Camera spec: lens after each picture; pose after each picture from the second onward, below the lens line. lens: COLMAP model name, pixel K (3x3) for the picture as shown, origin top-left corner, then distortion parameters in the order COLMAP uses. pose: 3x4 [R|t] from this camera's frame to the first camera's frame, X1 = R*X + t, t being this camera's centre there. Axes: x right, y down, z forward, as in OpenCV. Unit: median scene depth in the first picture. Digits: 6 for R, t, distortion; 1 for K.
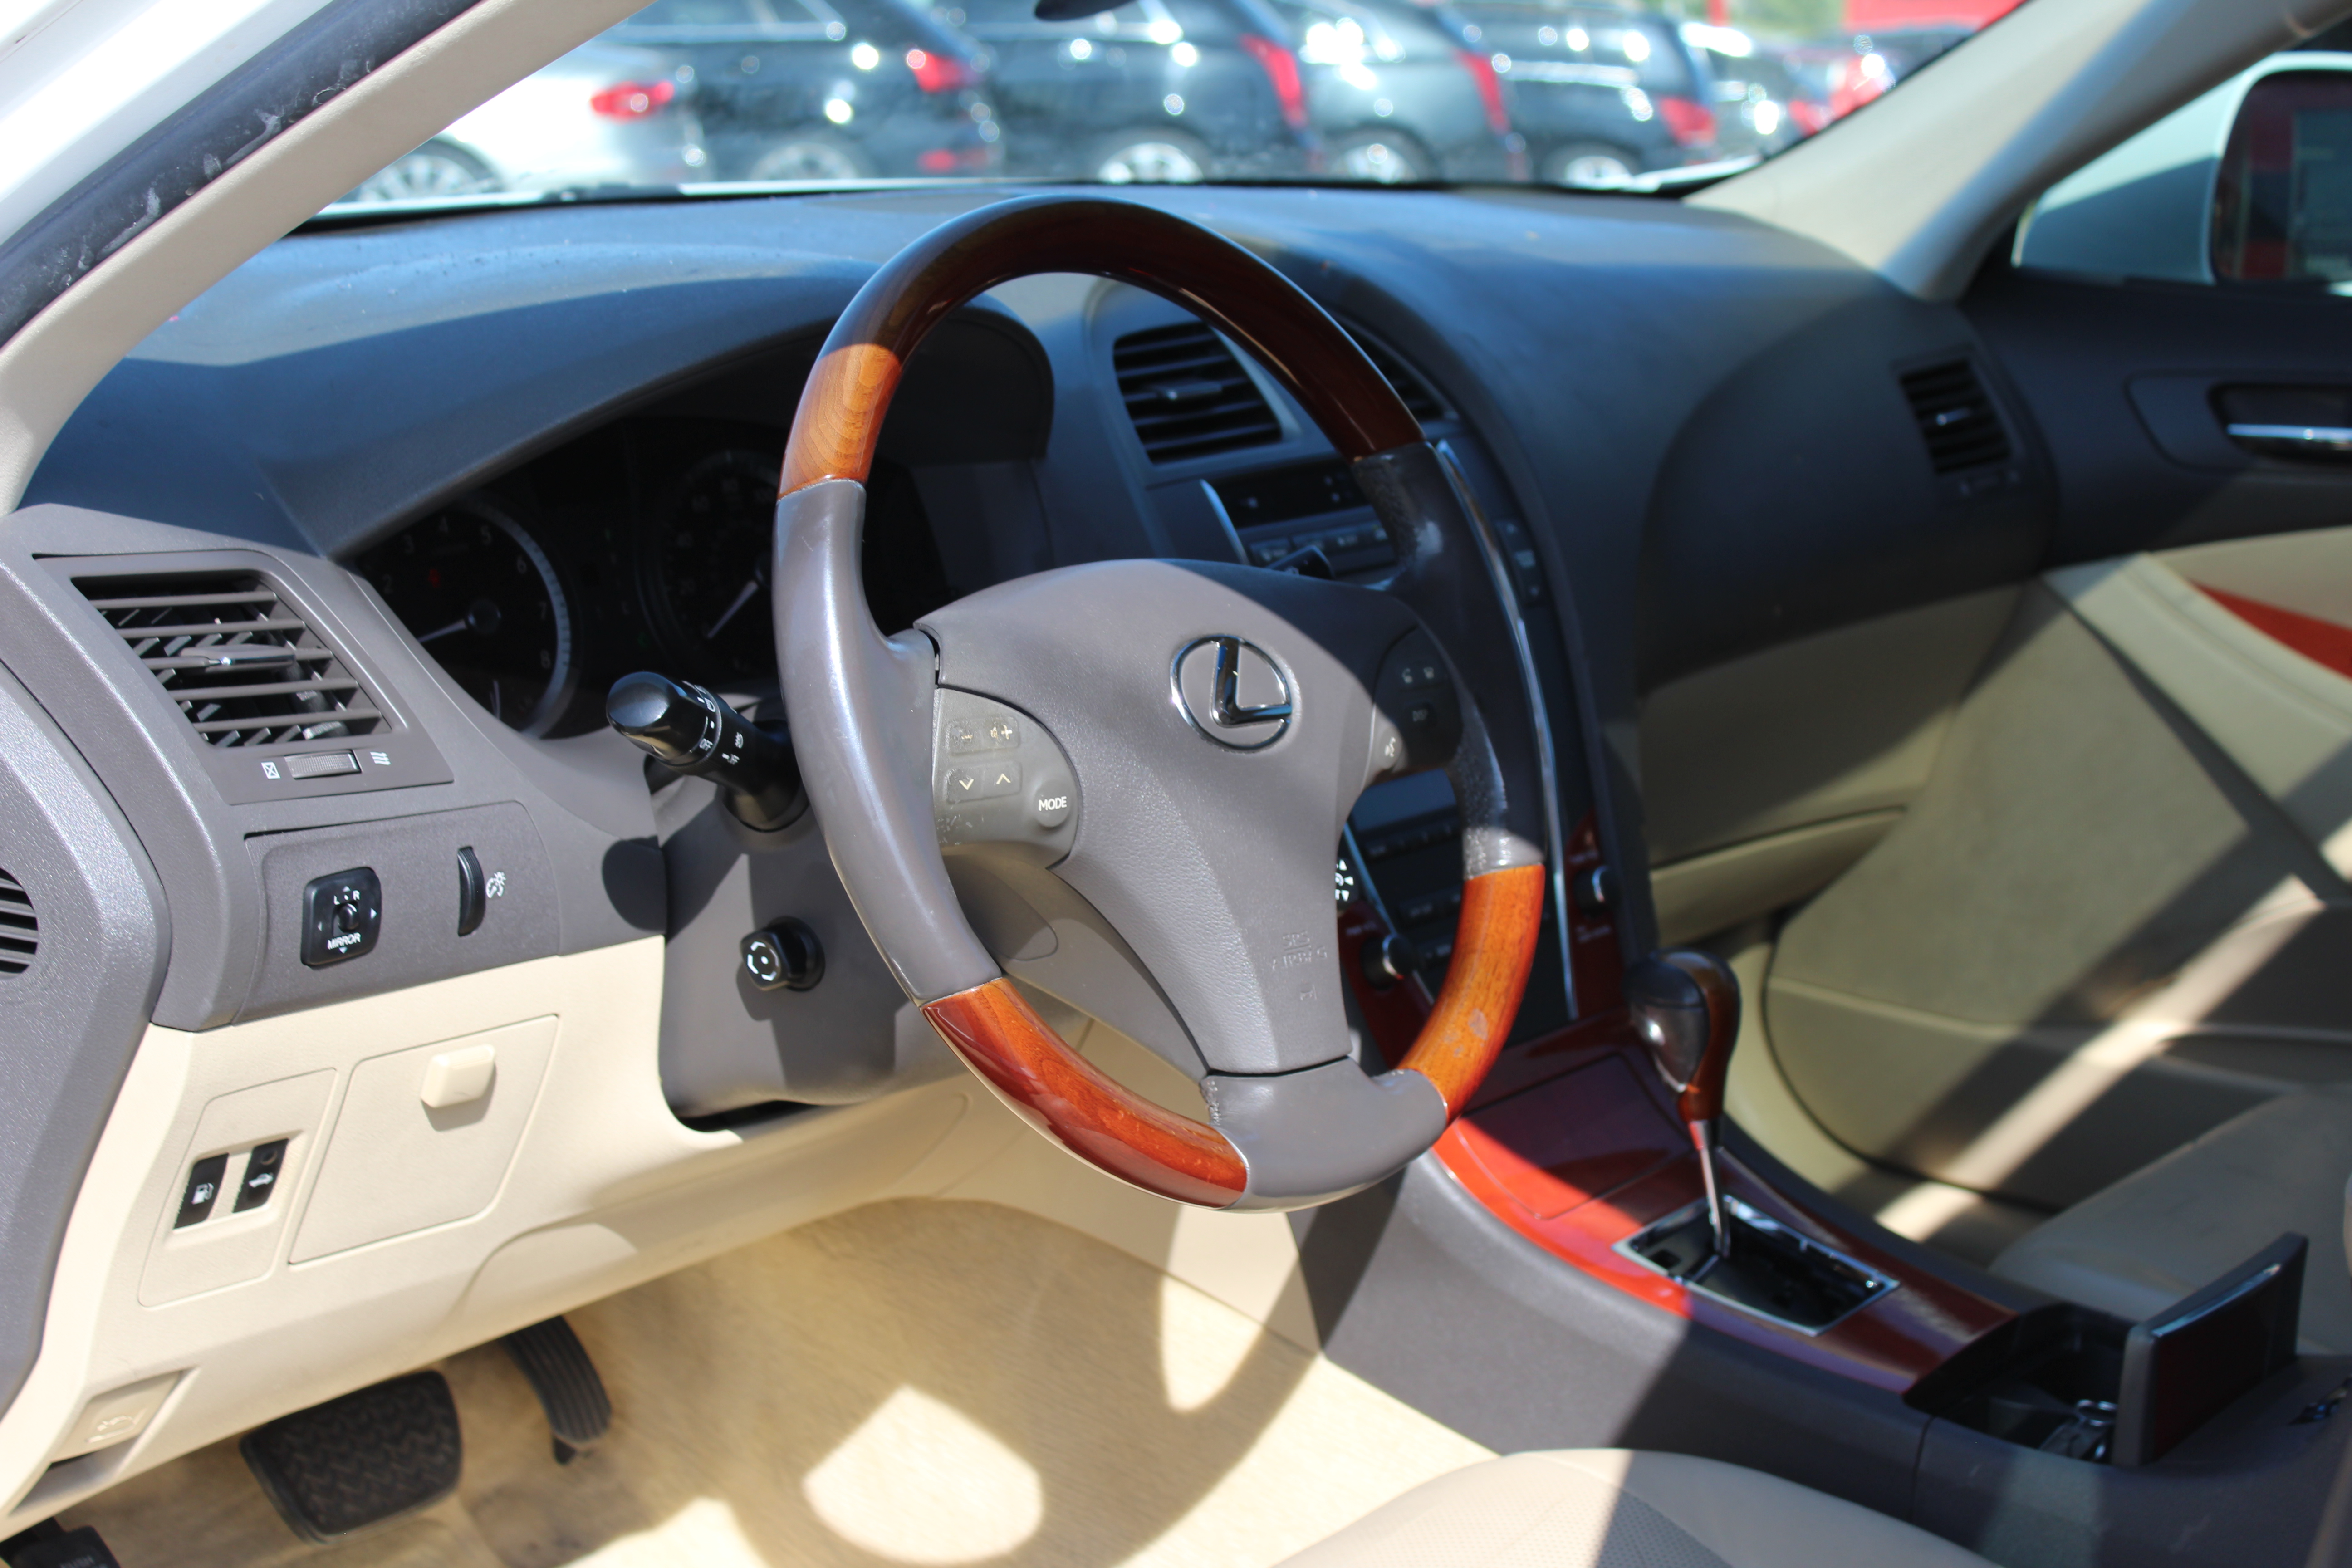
lens RADIAL K [[3743.9, 0, 1258.7], [0, 3743.9, 776.4], [0, 0, 1]] dist [-0.042805, 0.099313]
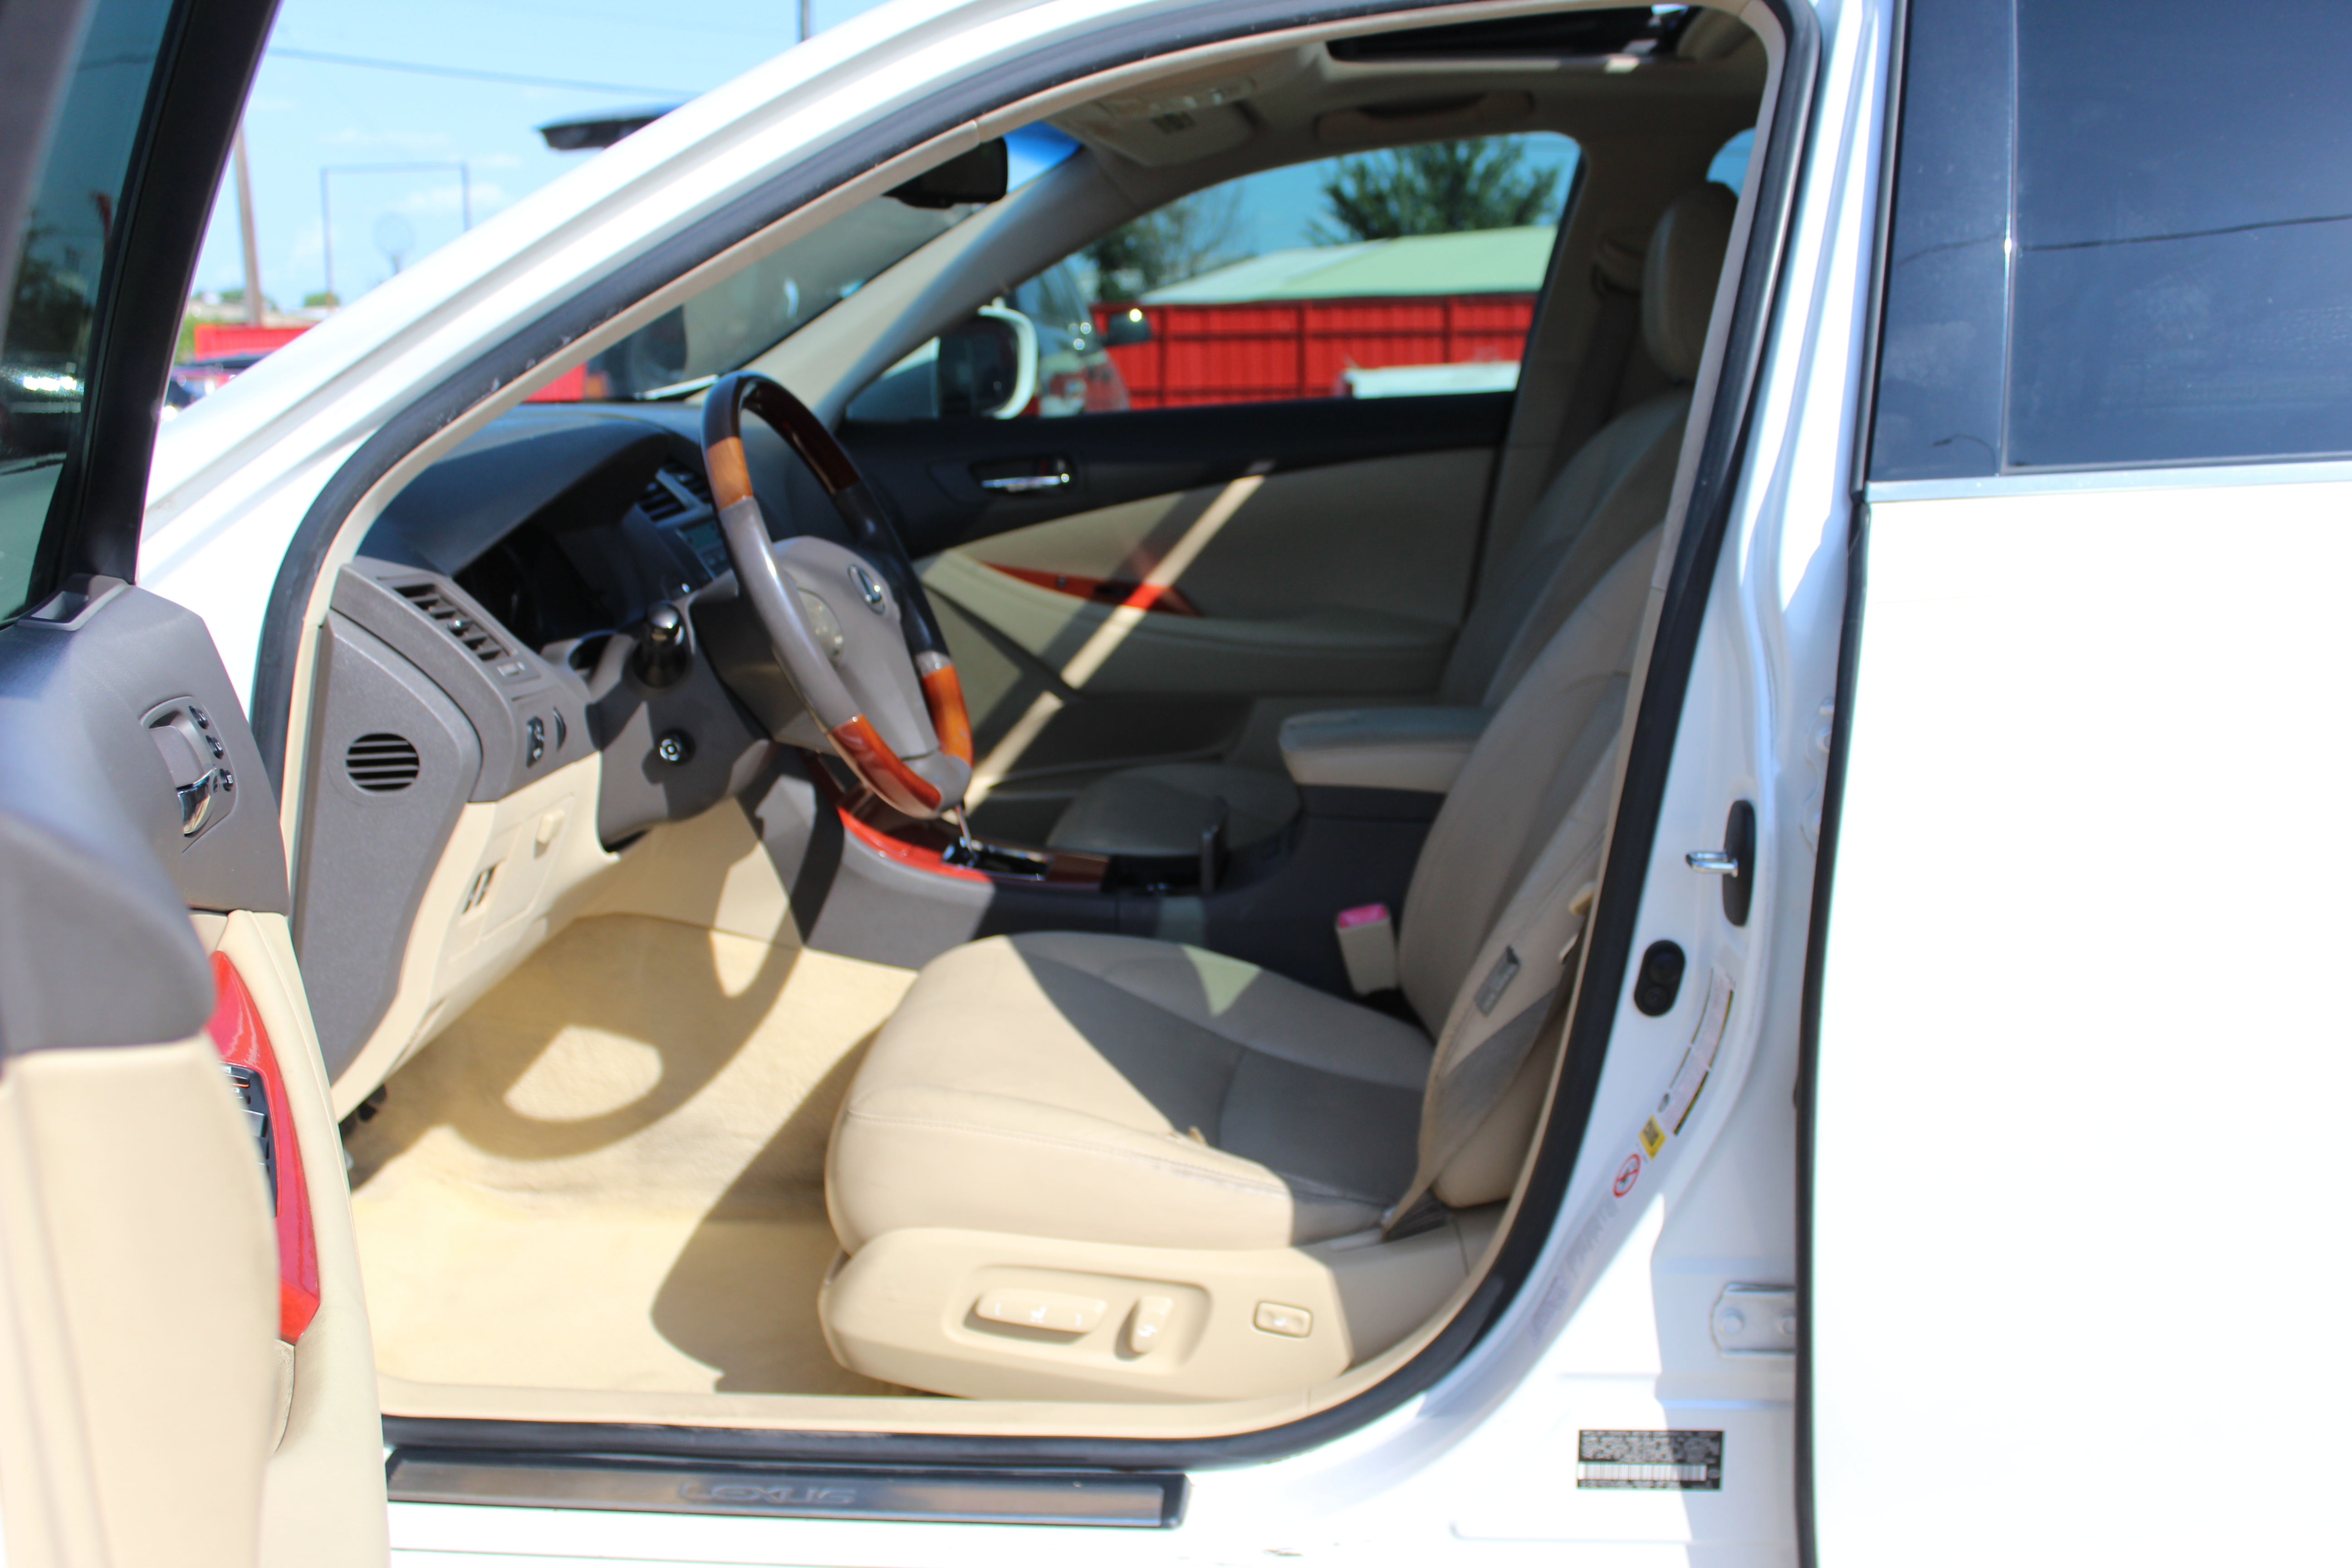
lens RADIAL K [[2347.8, 0, 1176.0], [0, 2347.8, 784.0], [0, 0, 1]] dist [-0.083658, 0.001724]
pose [[0.828116, -0.164588, 0.535850, -0.623135], [0.174385, 0.984132, 0.032781, 0.077792], [-0.532743, 0.066297, 0.843677, -0.240913]]
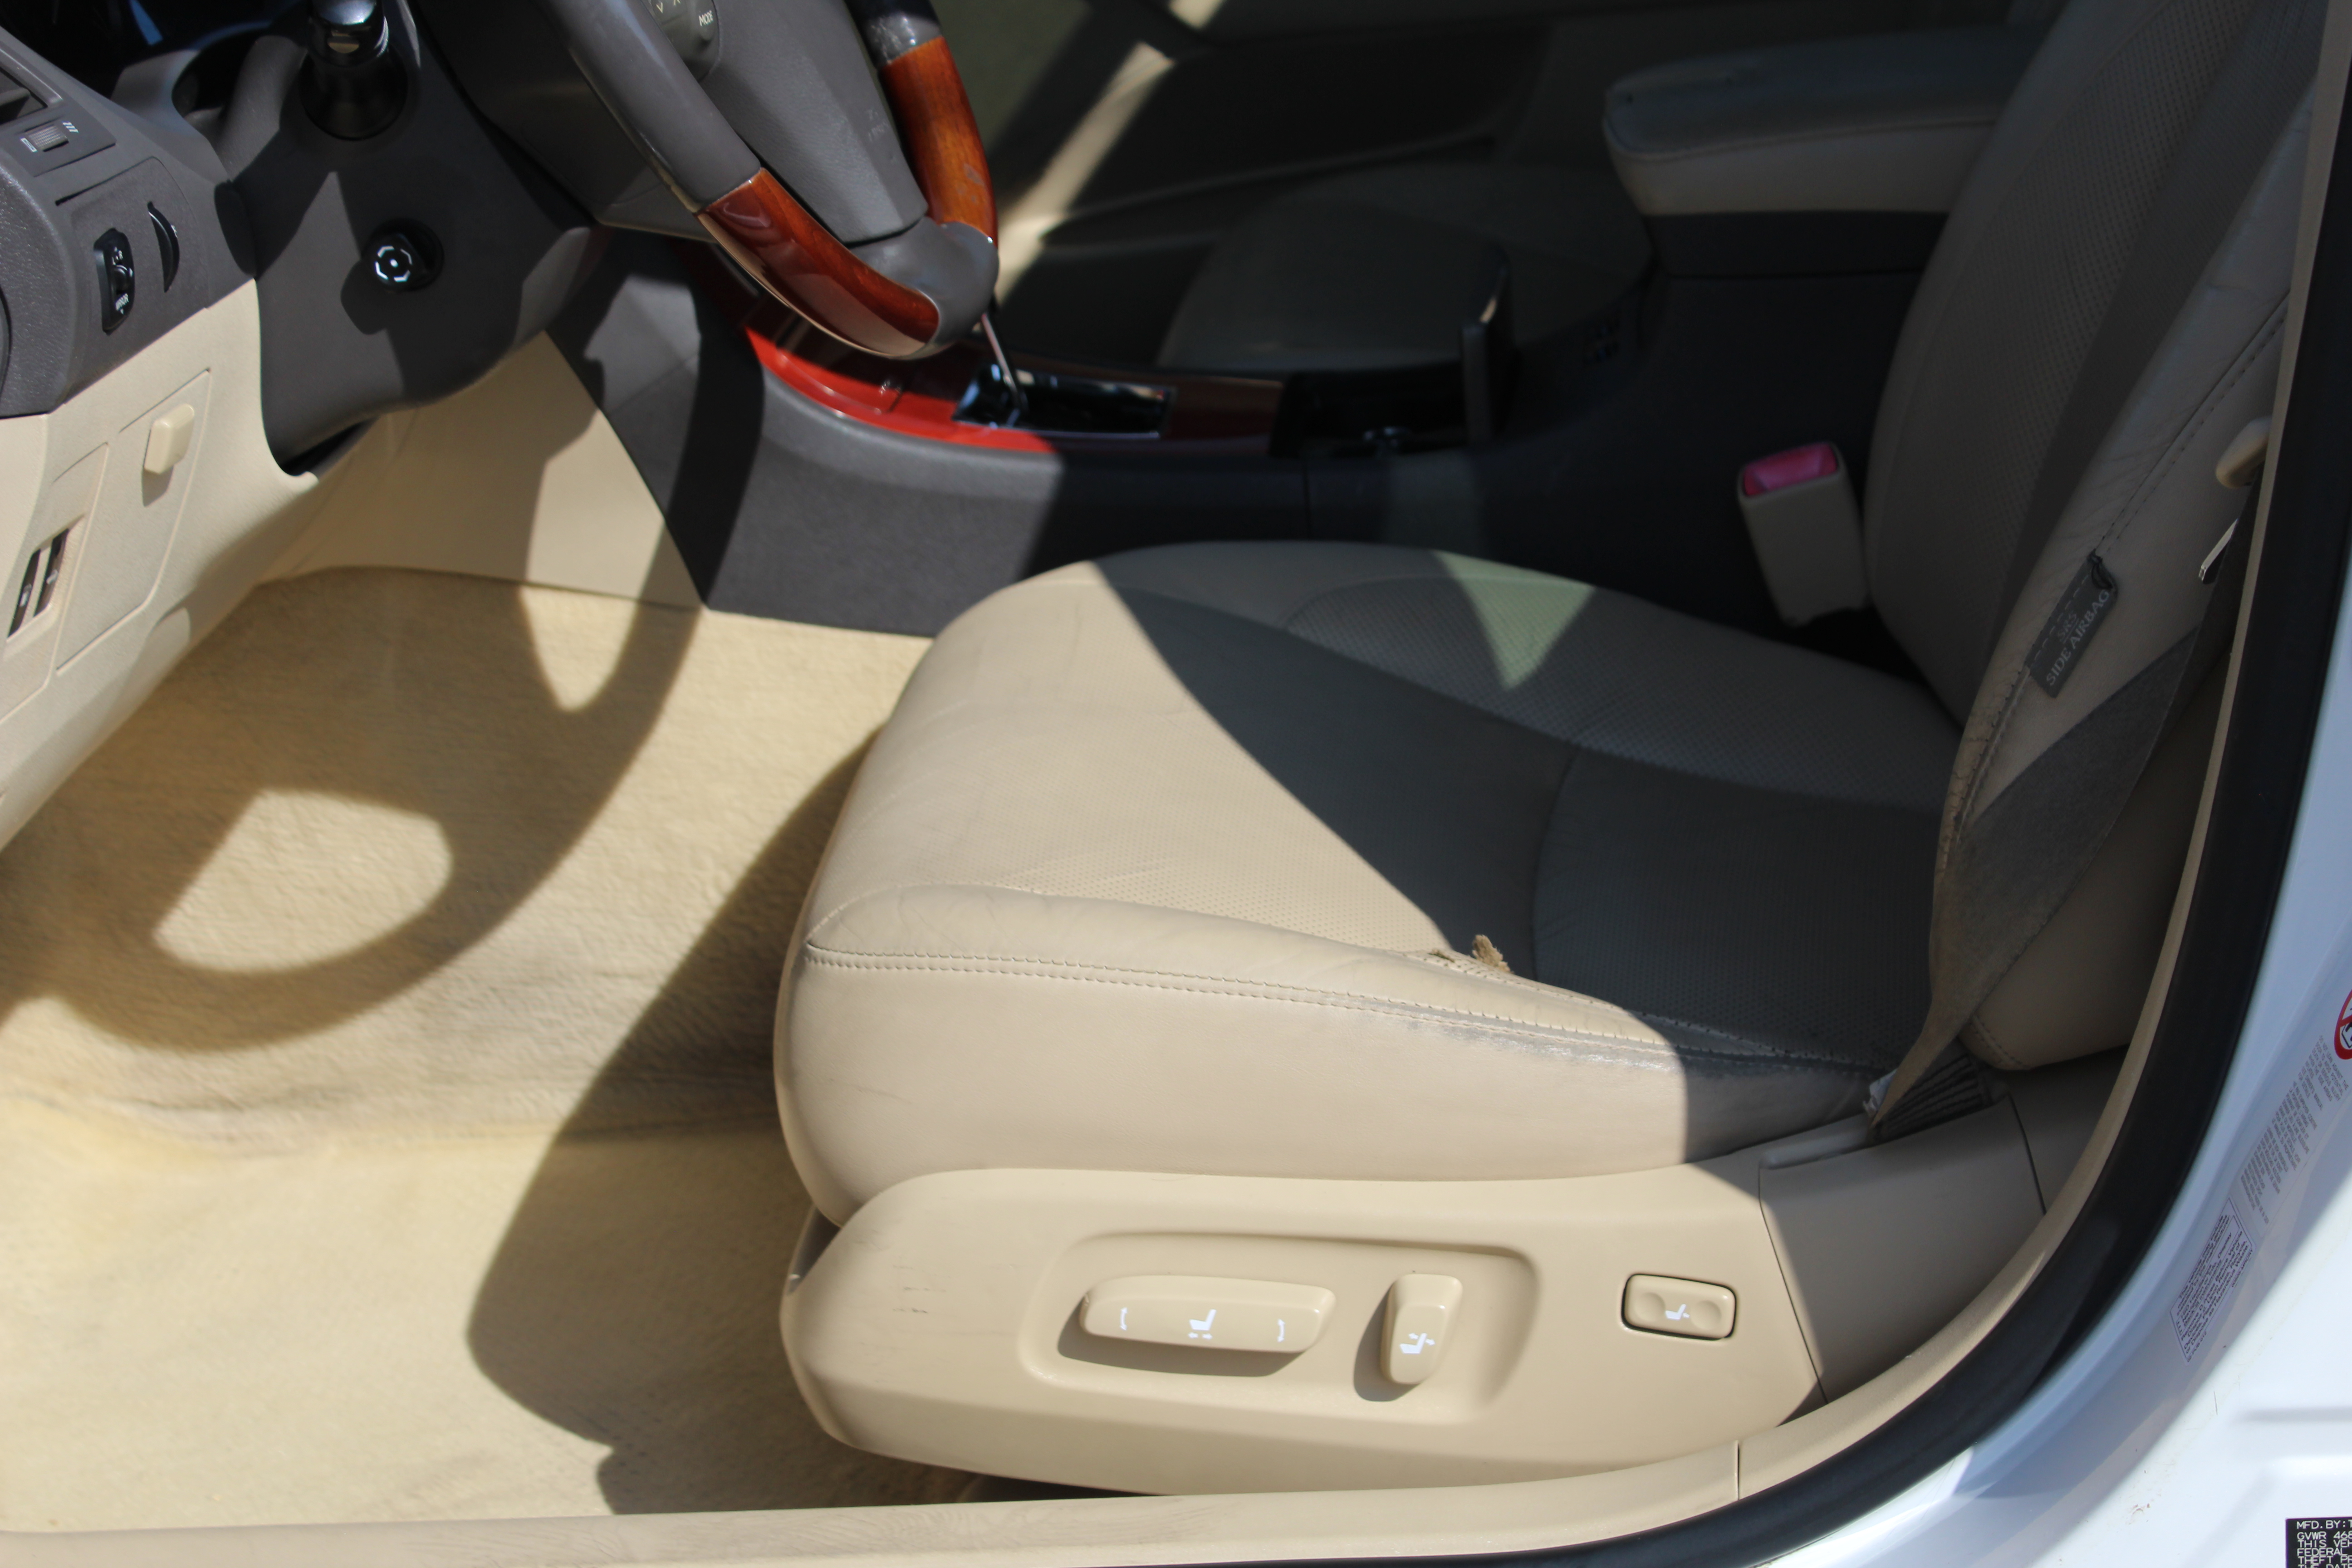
lens RADIAL K [[4376.3, 0, 1176.0], [0, 4376.3, 784.0], [0, 0, 1]] dist [0.030726, 0.104989]
pose [[0.841206, -0.297382, 0.451594, -0.567069], [0.249657, 0.954437, 0.163465, 0.044600], [-0.479629, -0.024765, 0.877122, -0.177877]]
